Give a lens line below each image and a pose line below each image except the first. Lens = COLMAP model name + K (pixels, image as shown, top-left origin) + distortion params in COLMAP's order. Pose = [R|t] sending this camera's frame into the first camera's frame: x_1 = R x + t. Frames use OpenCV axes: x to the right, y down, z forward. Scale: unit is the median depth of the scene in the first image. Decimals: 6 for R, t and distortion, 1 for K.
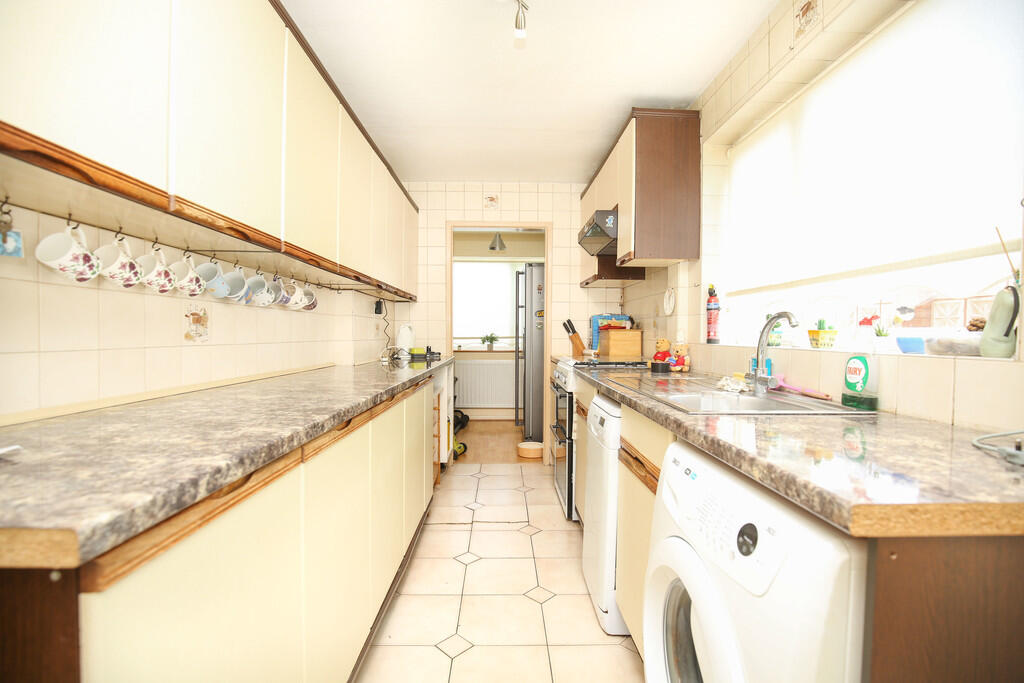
lens RADIAL K [[469.7, 0, 513.7], [0, 469.7, 339.9], [0, 0, 1]] dist [-0.009904, -0.000199]
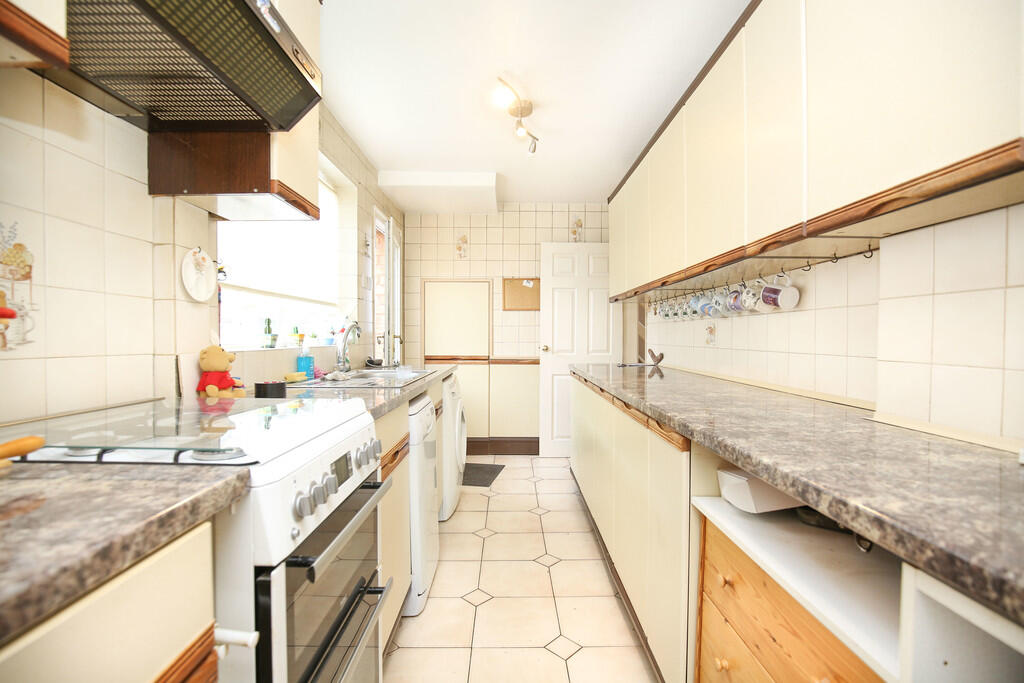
lens RADIAL K [[469.7, 0, 509.5], [0, 469.7, 341.6], [0, 0, 1]] dist [-0.009904, -0.000199]
pose [[-0.999757, -0.016202, -0.014926, 0.006017], [-0.016643, 0.999413, 0.029936, -0.038774], [0.014432, 0.030177, -0.999440, 2.129478]]
